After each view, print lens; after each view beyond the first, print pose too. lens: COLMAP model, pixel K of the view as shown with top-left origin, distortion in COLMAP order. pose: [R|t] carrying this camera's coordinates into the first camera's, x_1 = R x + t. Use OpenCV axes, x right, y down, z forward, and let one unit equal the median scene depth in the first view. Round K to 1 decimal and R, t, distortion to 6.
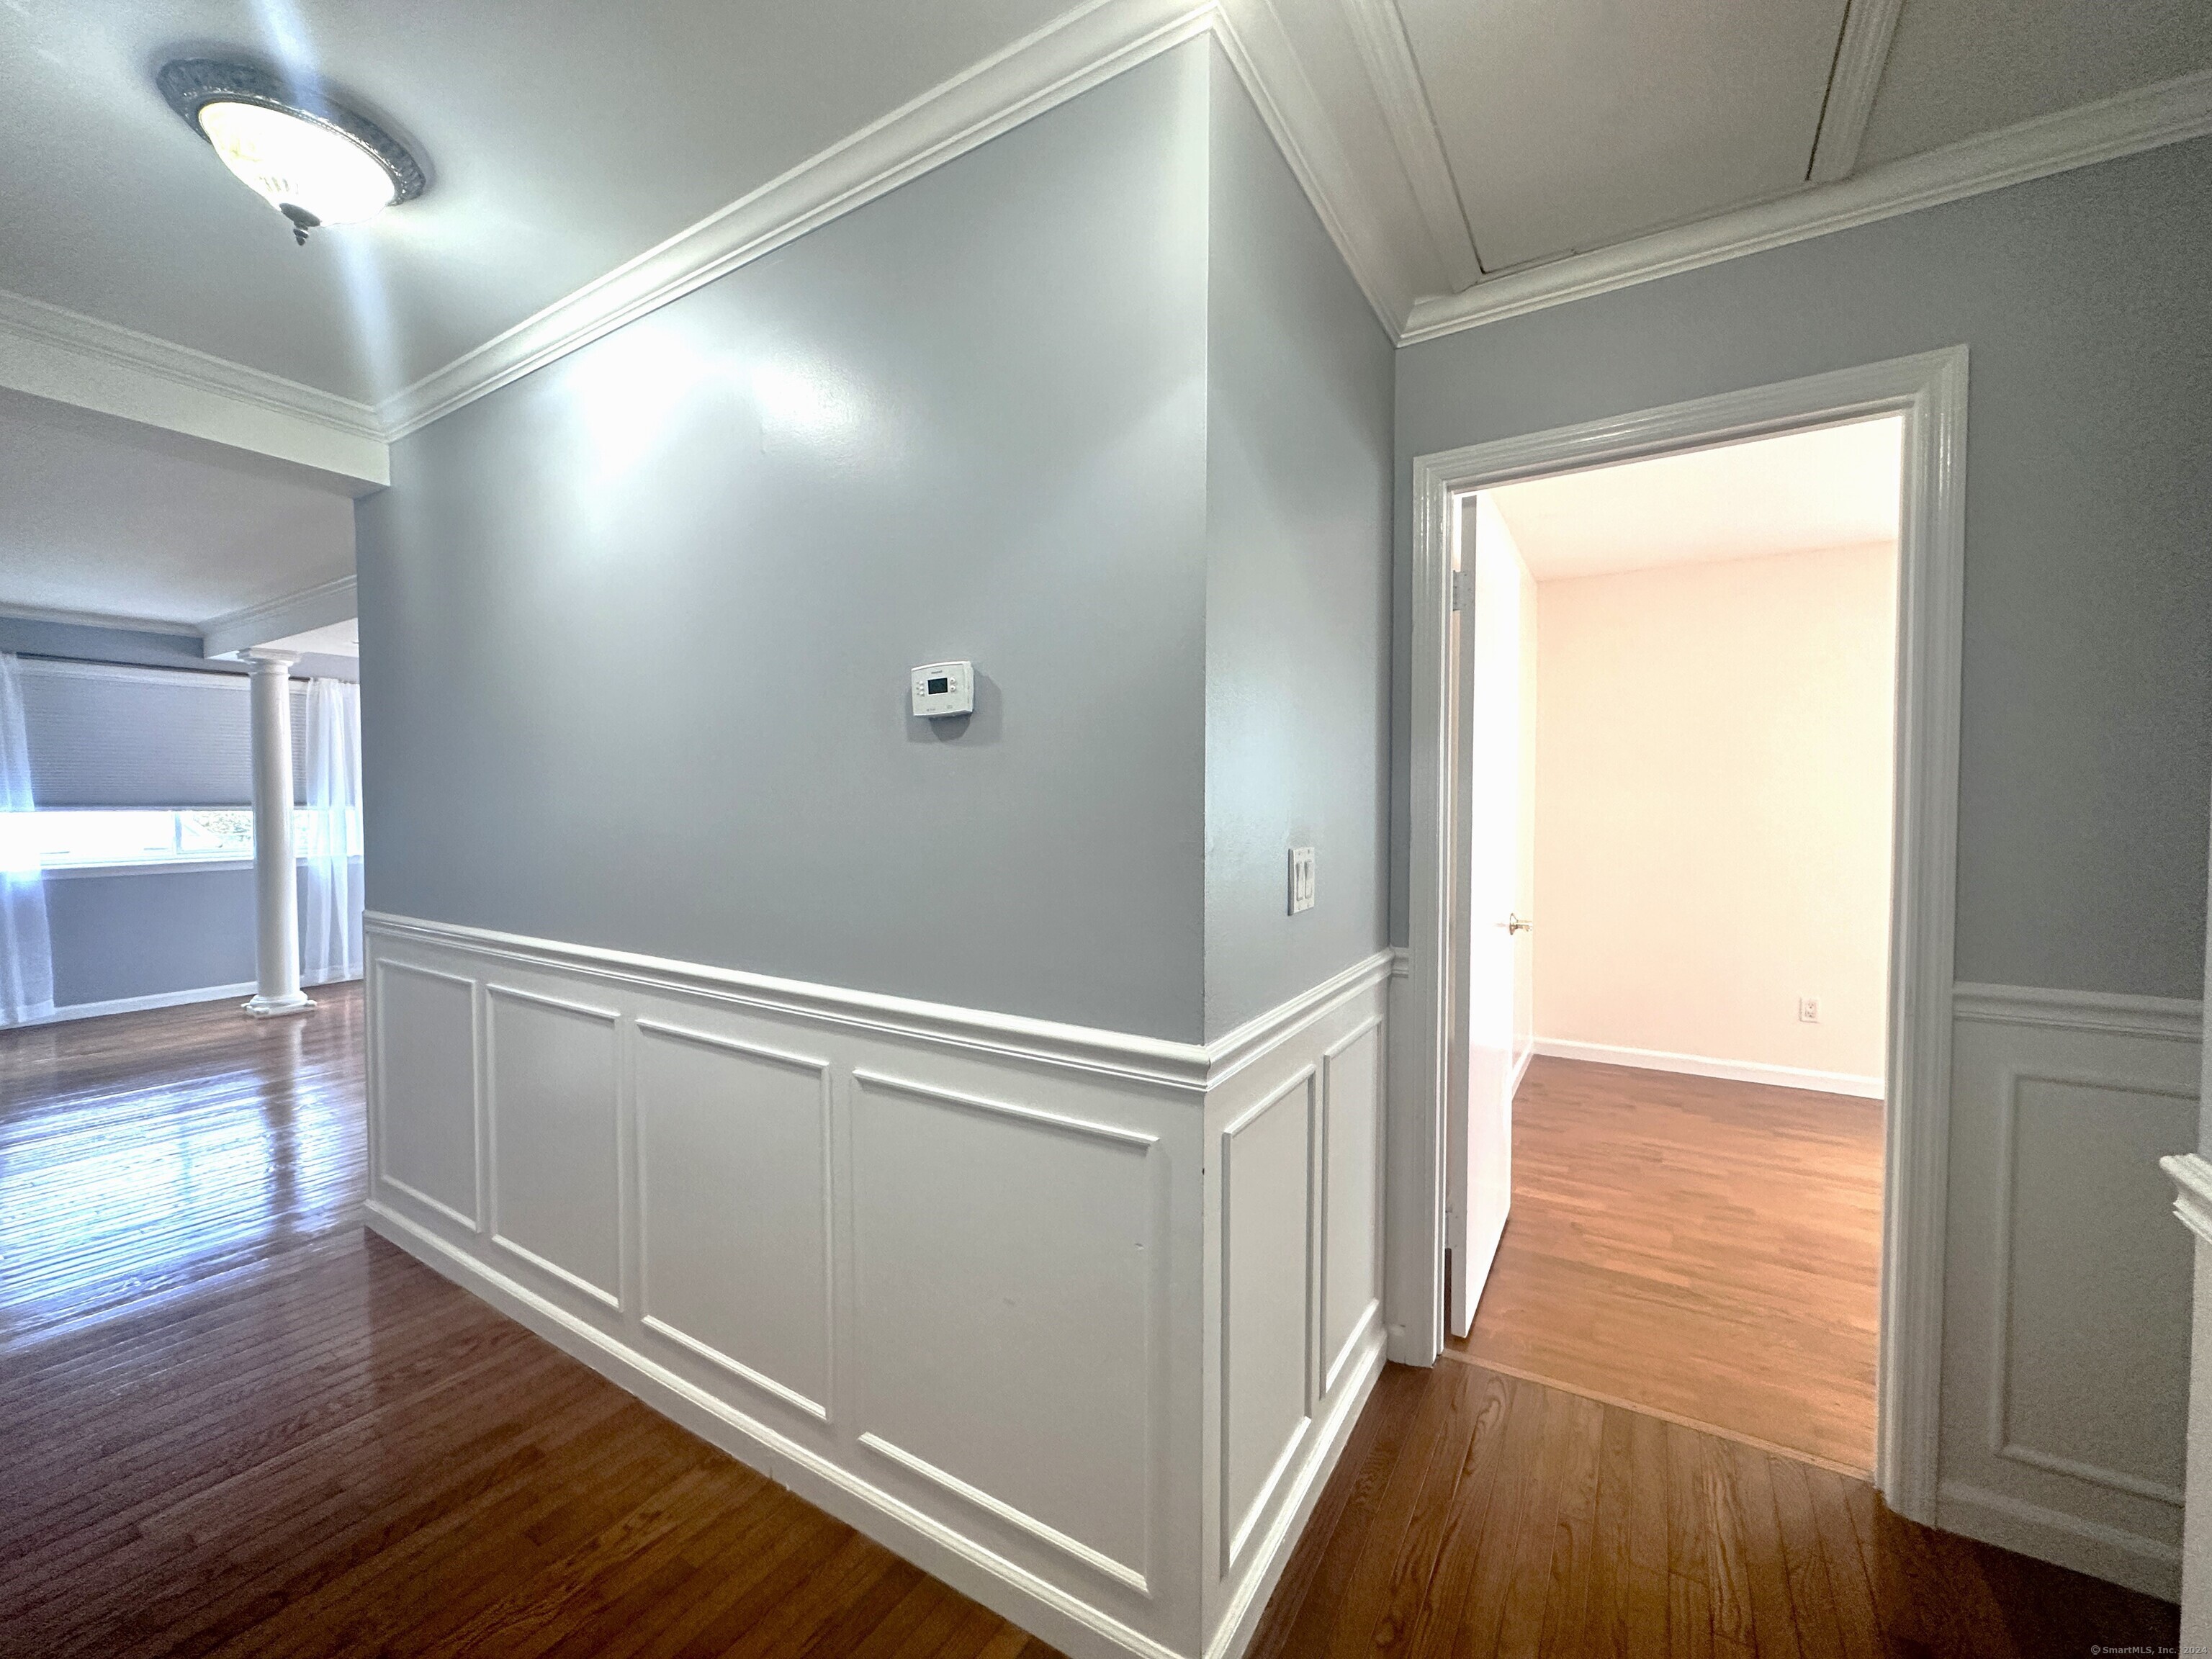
lens RADIAL K [[878.8, 0, 1101.5], [0, 878.8, 818.8], [0, 0, 1]] dist [-0.006370, 0.000825]
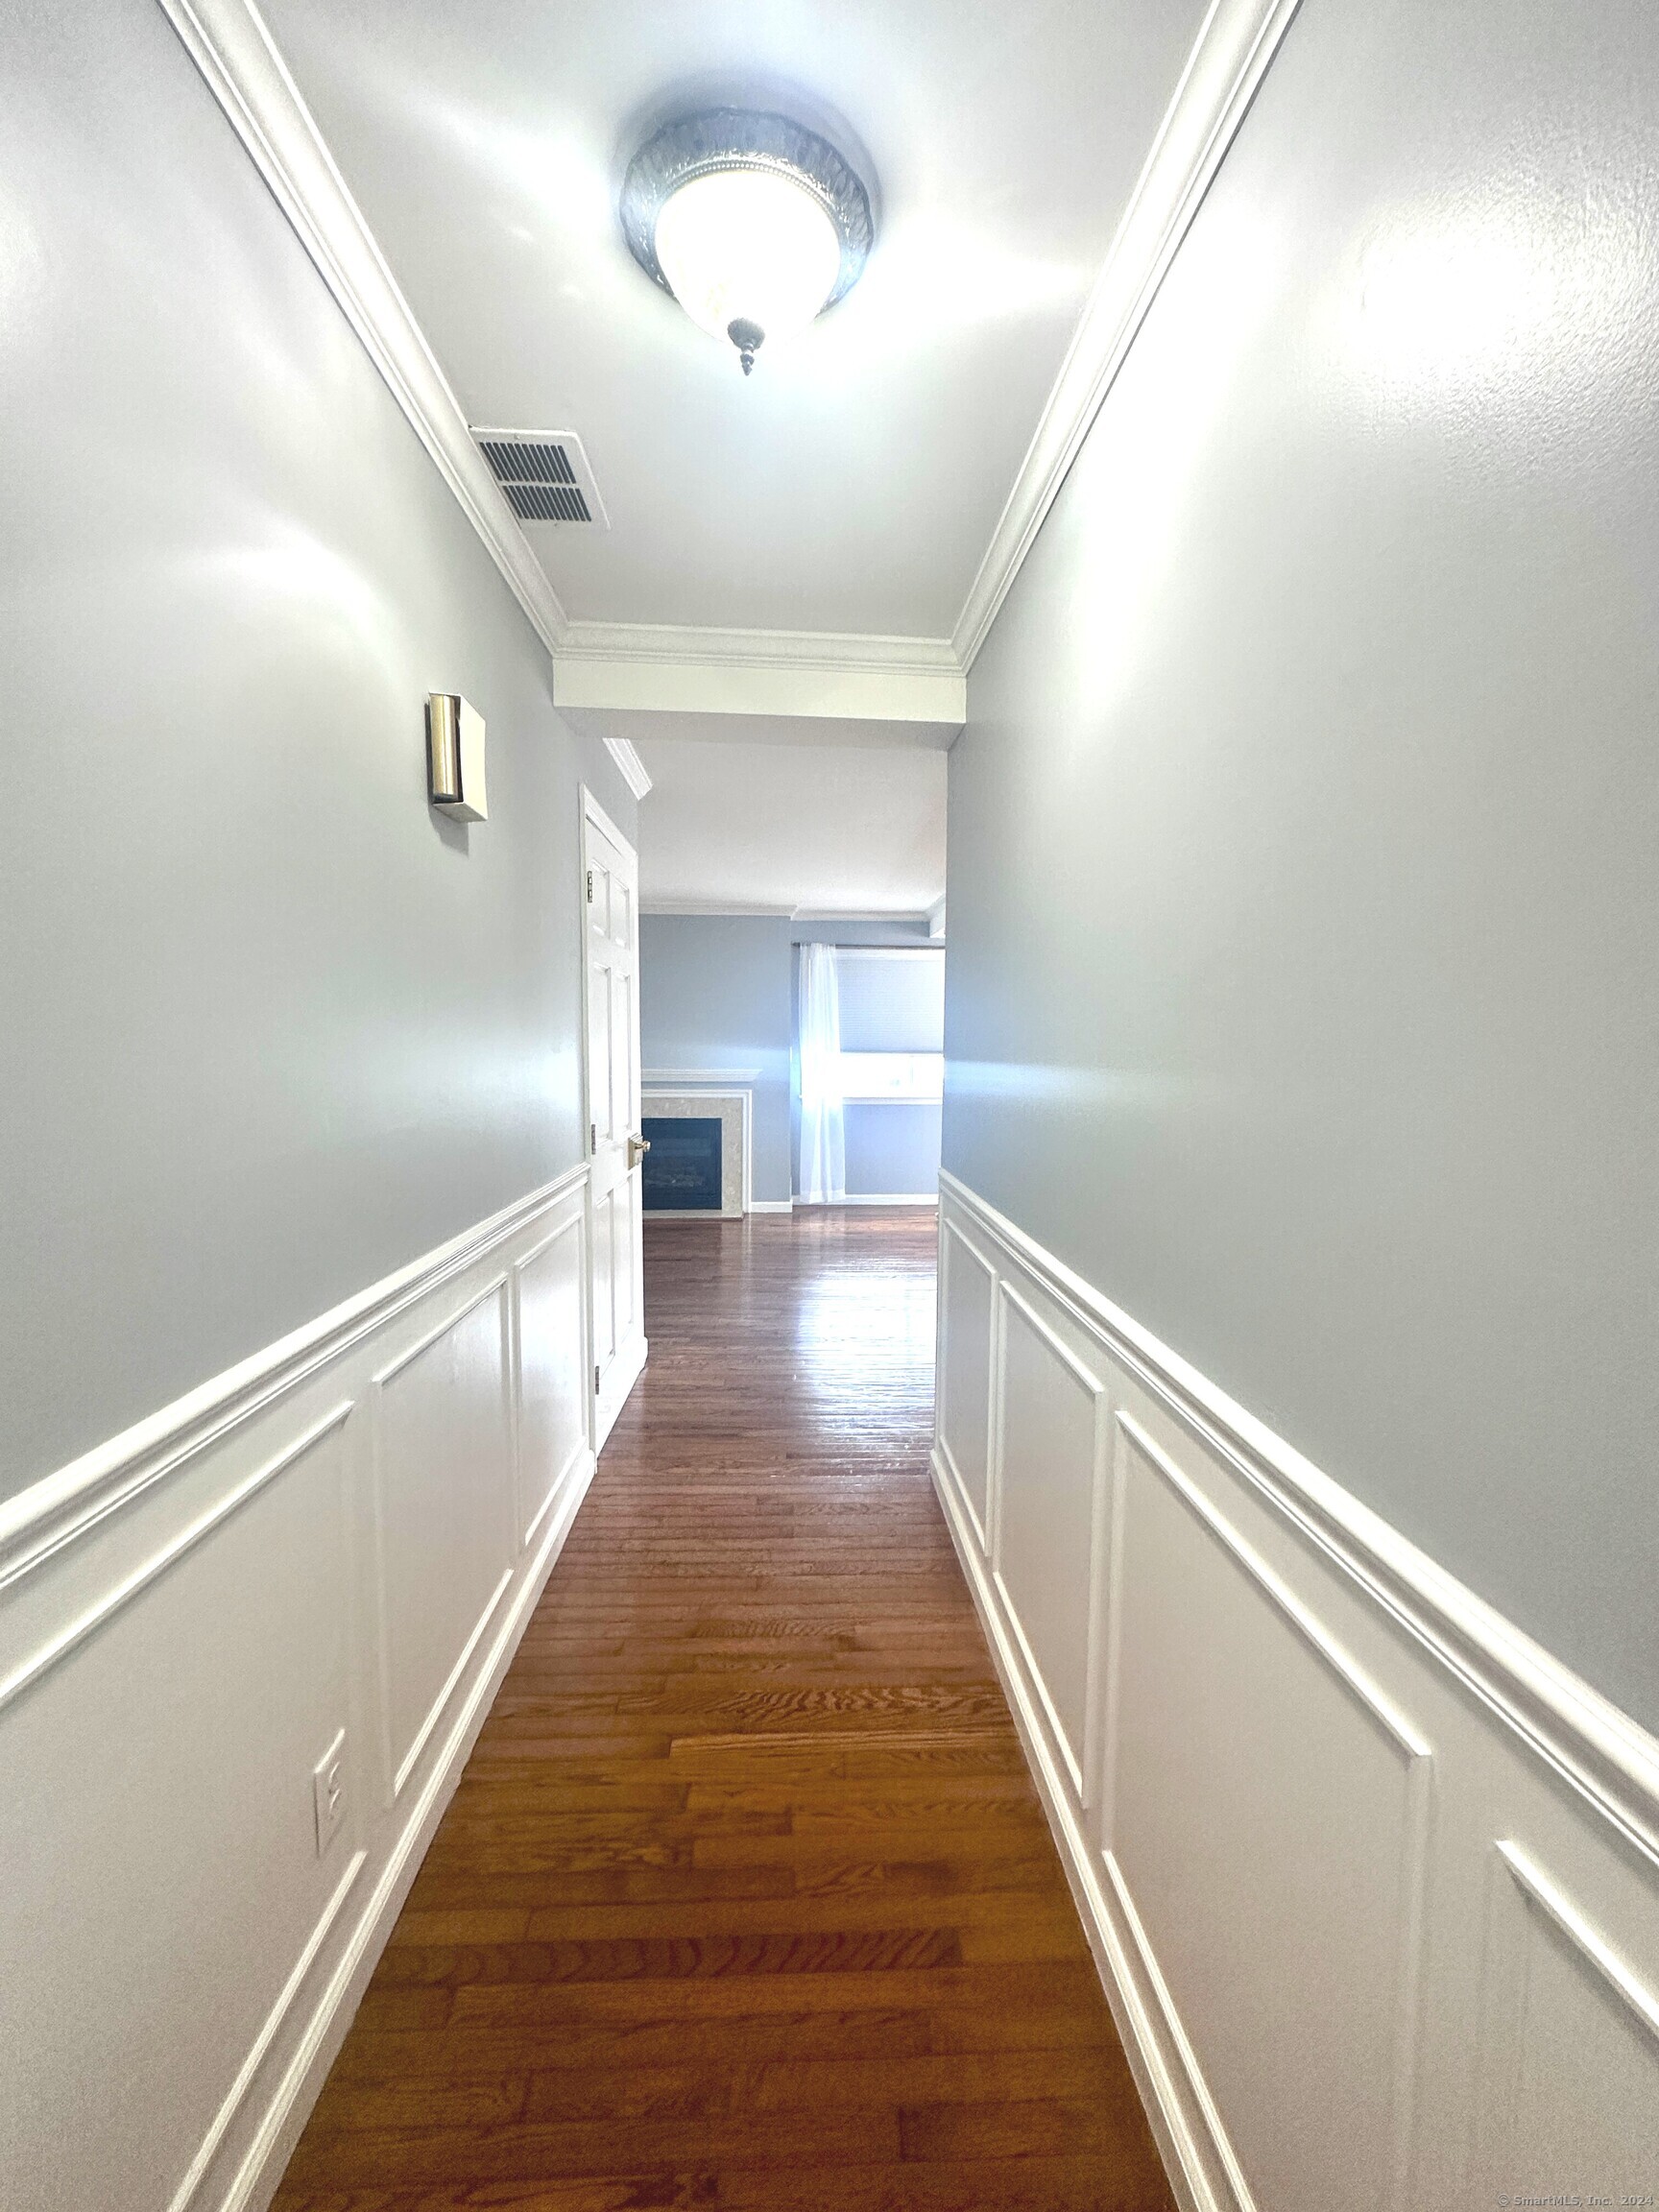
lens RADIAL K [[878.8, 0, 833.5], [0, 878.8, 1112.7], [0, 0, 1]] dist [-0.006370, 0.000825]
pose [[0.570568, 0.069028, -0.818344, -0.050185], [-0.025337, 0.997467, 0.066472, -0.011859], [0.820859, -0.017193, 0.570872, 0.173670]]
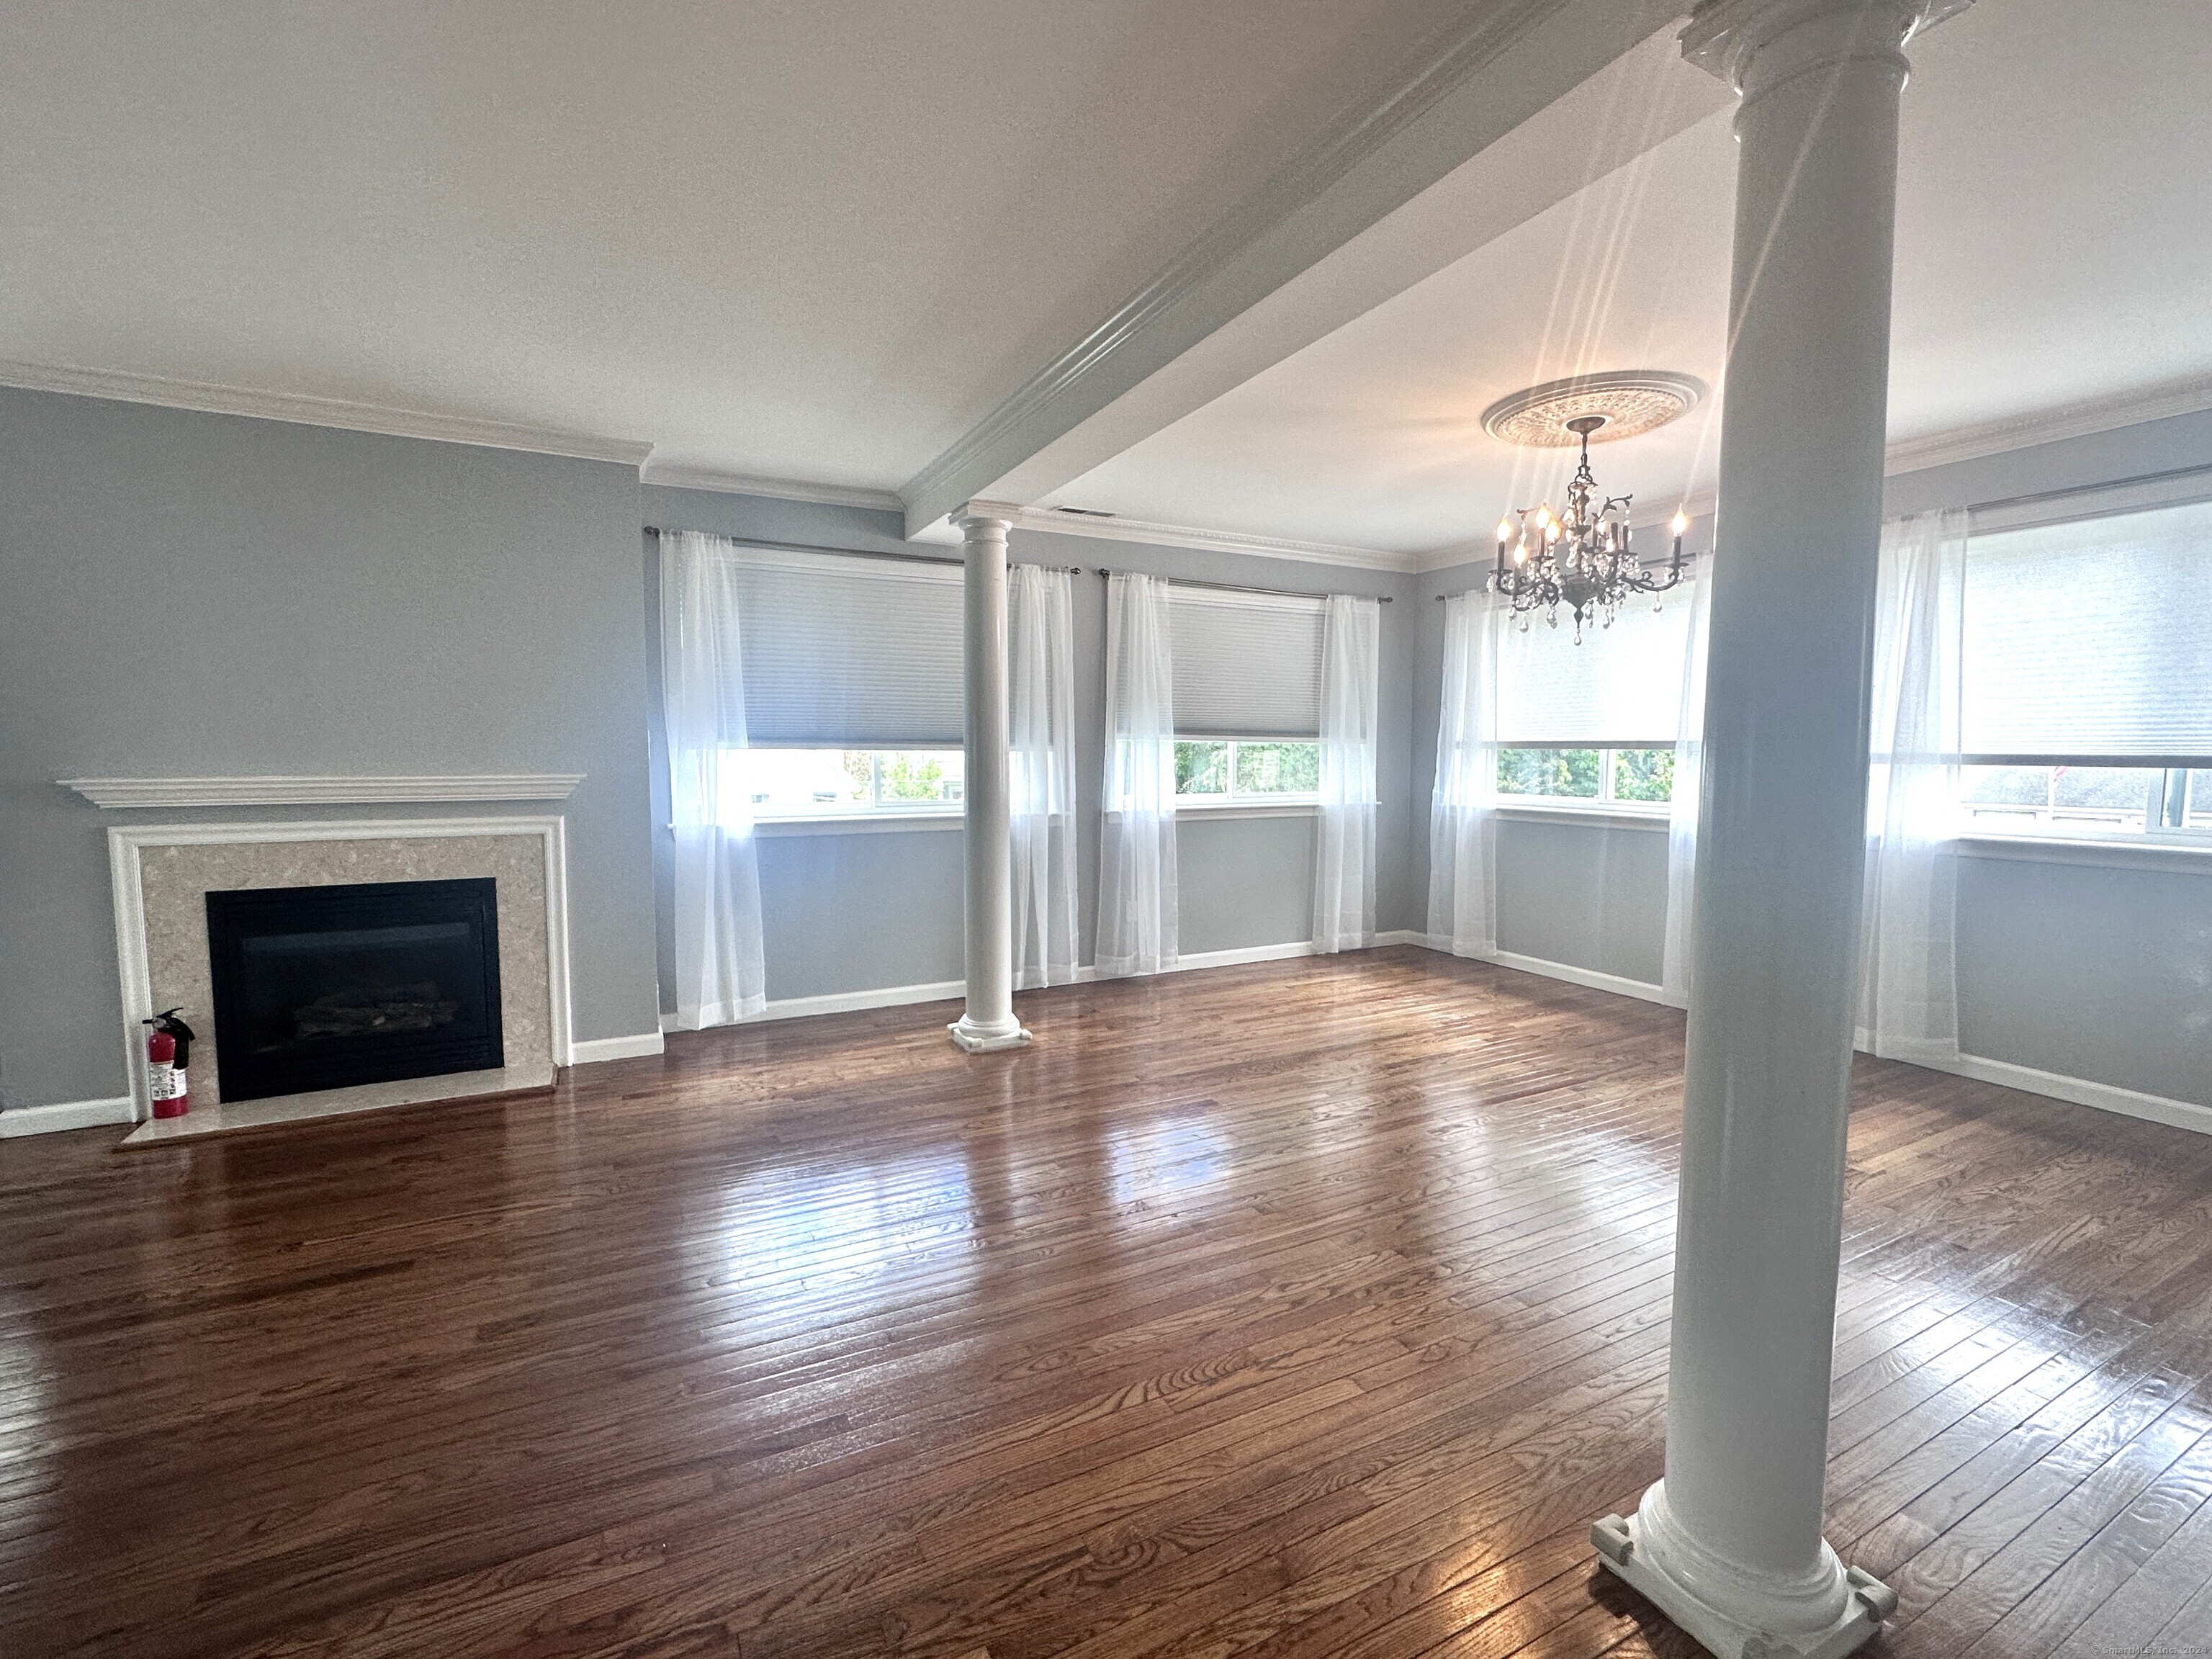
lens RADIAL K [[973.0, 0, 1105.8], [0, 973.0, 829.1], [0, 0, 1]] dist [-0.008048, 0.000282]
pose [[0.860670, 0.047924, -0.506903, -0.521735], [-0.018584, 0.997854, 0.062786, 0.003045], [0.508824, -0.044618, 0.859714, 0.427562]]
